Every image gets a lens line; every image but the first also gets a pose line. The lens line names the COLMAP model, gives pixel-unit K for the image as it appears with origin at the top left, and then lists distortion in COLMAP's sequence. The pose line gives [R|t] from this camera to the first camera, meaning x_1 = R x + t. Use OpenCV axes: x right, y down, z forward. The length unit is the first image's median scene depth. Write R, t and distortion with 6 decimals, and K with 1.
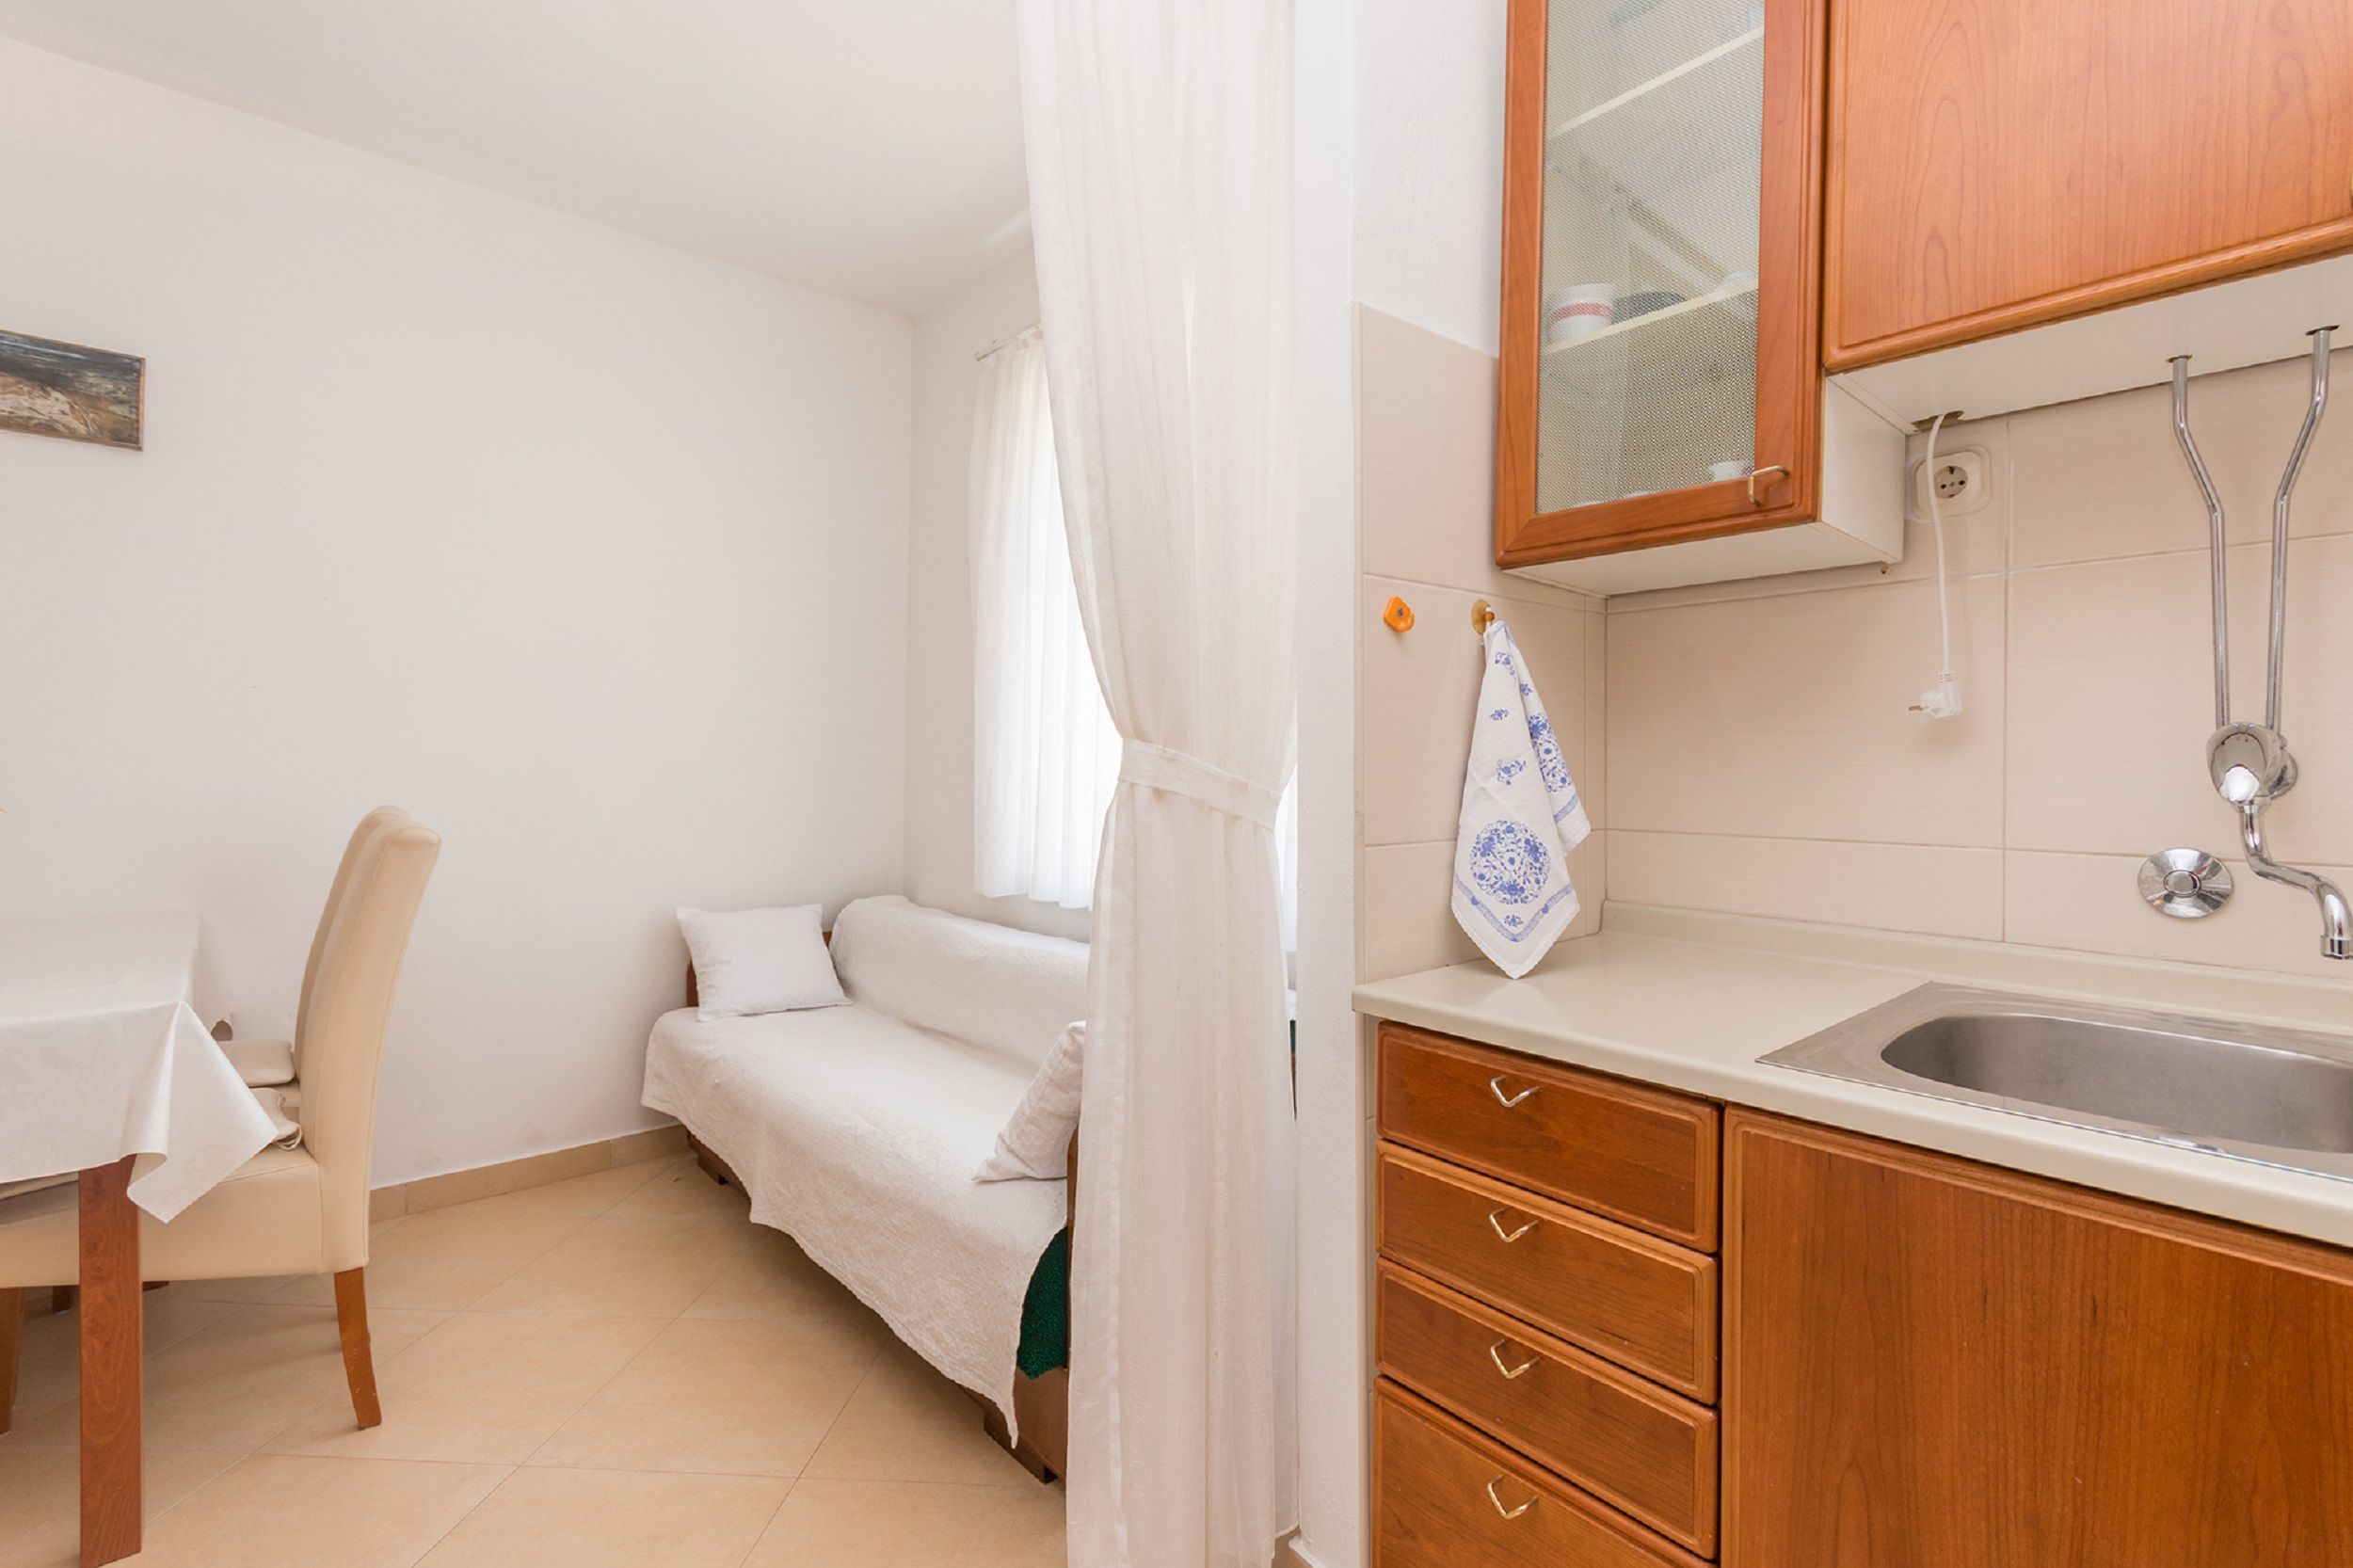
lens RADIAL K [[1121.4, 0, 1186.1], [0, 1121.4, 747.2], [0, 0, 1]] dist [0.012951, -0.000950]
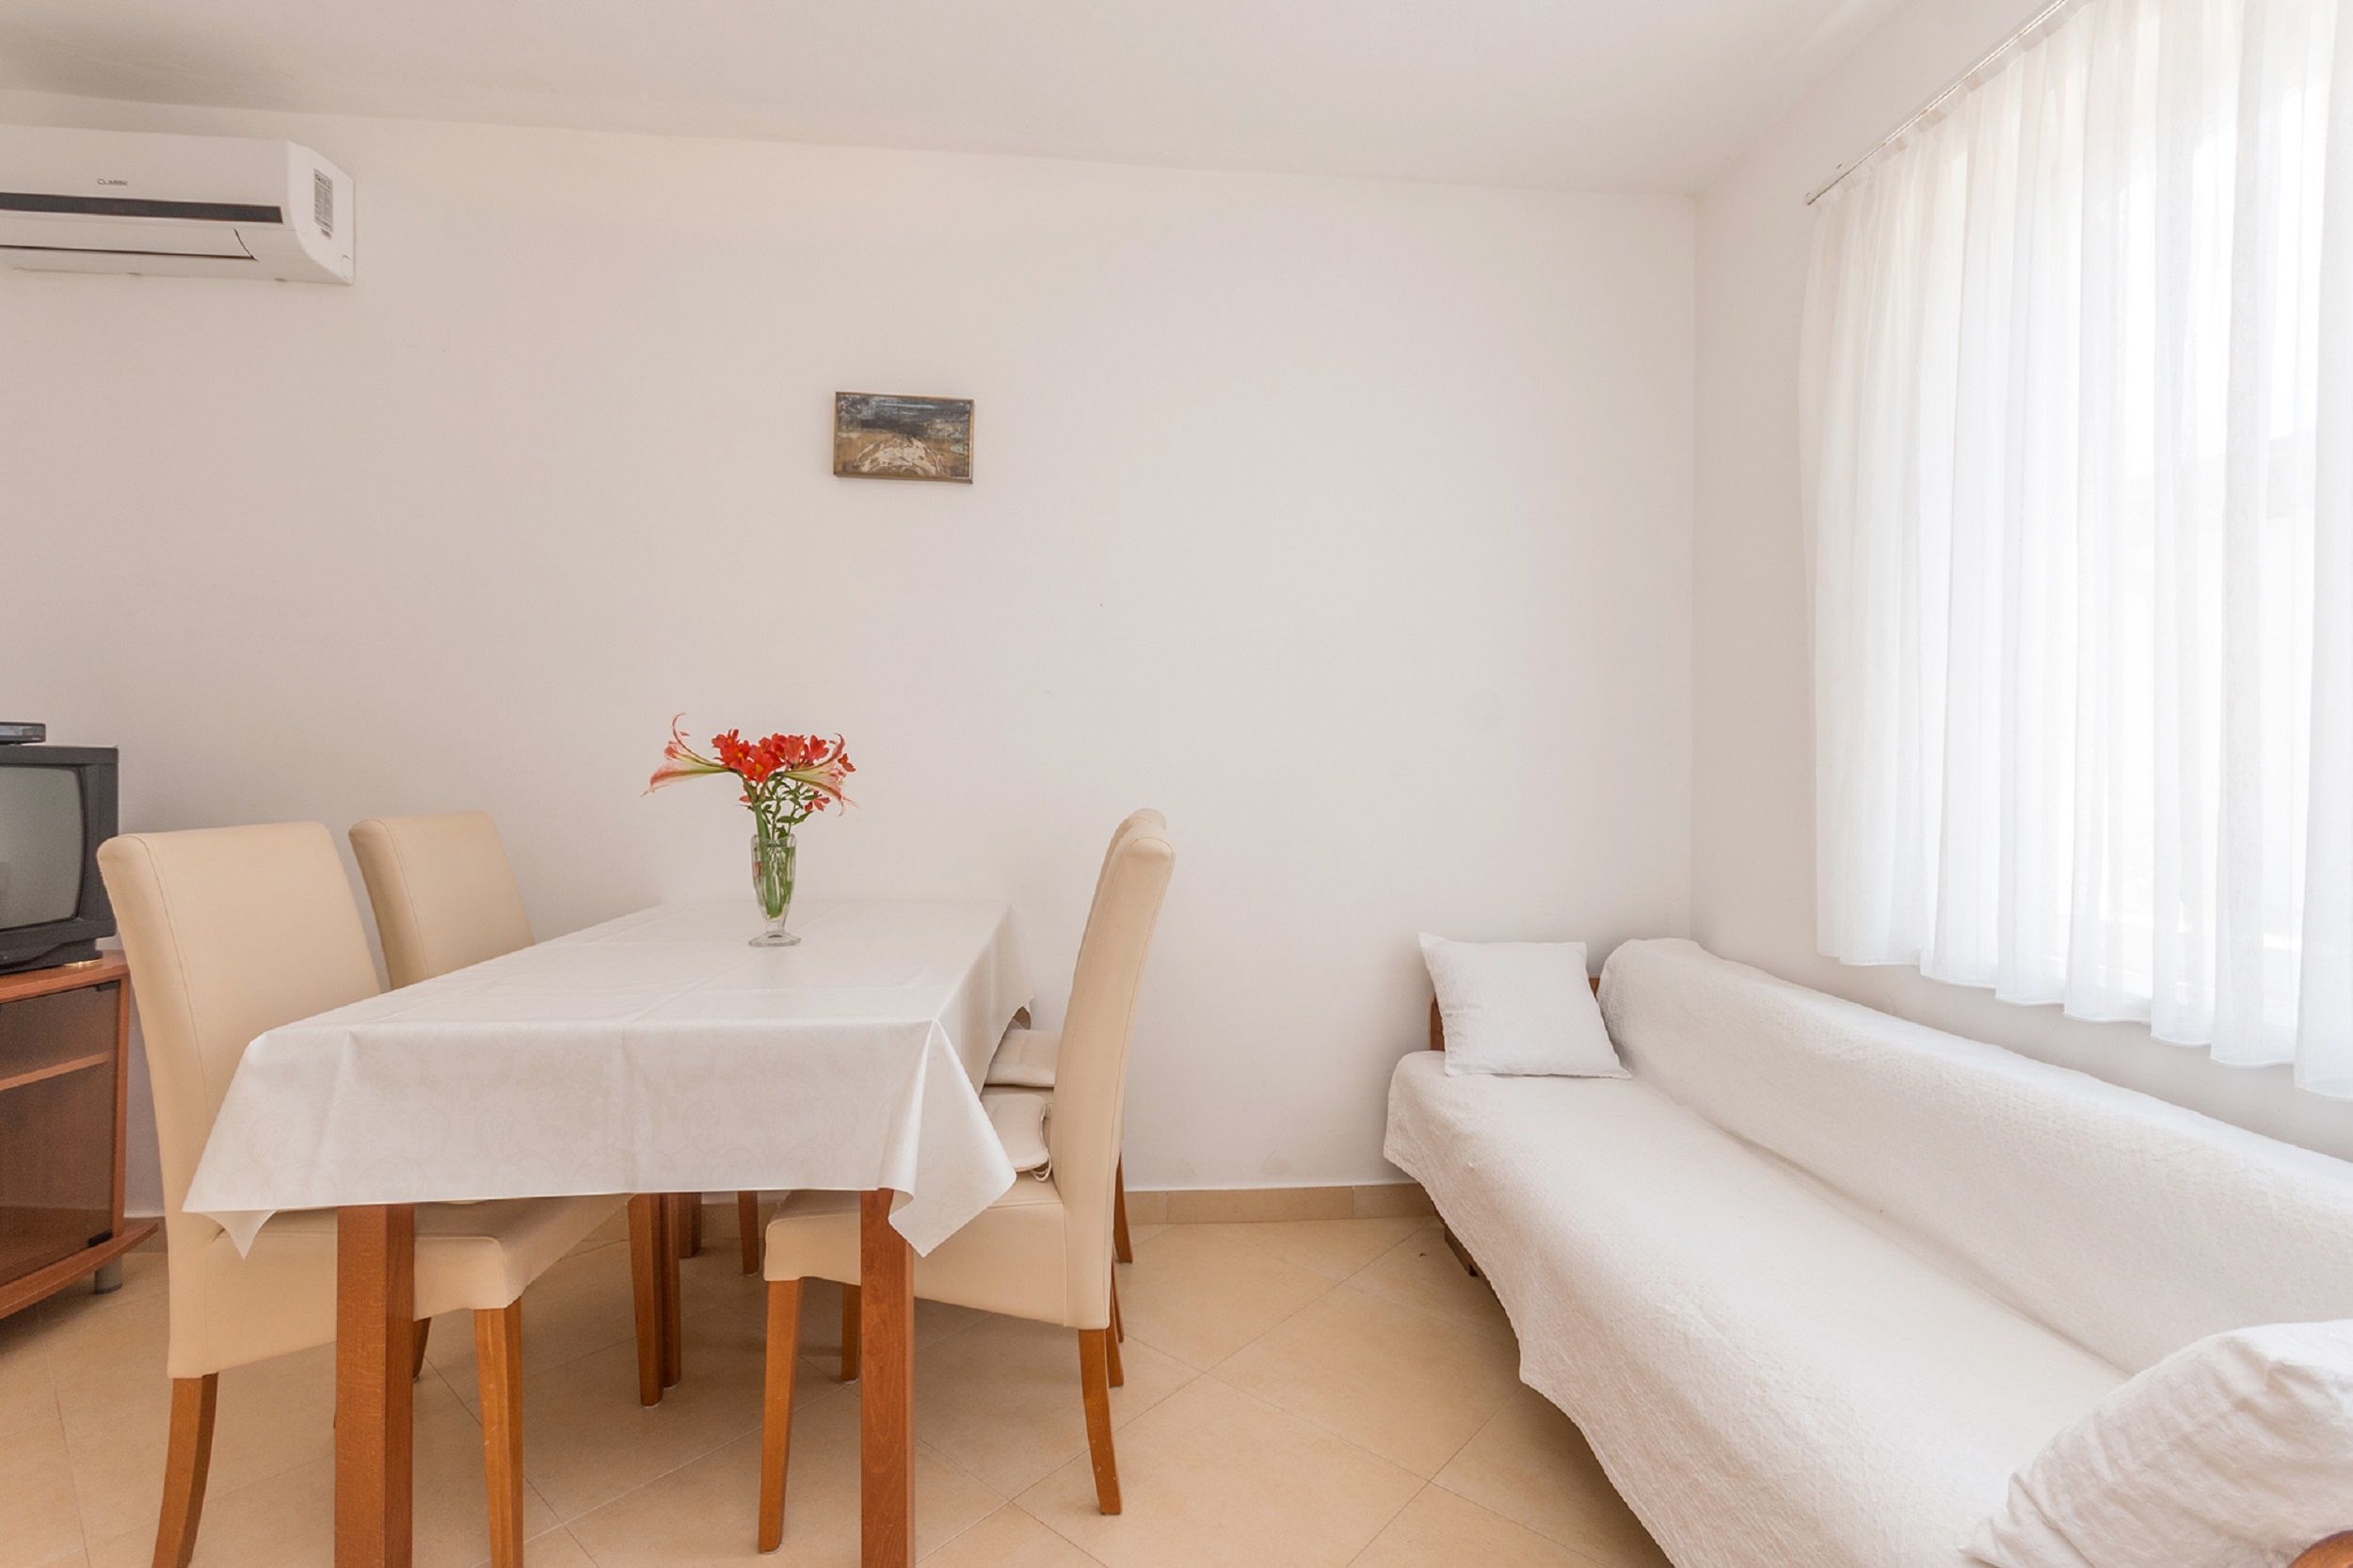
lens RADIAL K [[1072.3, 0, 1185.6], [0, 1072.3, 762.4], [0, 0, 1]] dist [0.011999, 0.000244]
pose [[0.808109, -0.000177, -0.589033, -0.135102], [0.005156, 0.999964, 0.006773, 0.005778], [0.589010, -0.008510, 0.808081, 0.275904]]
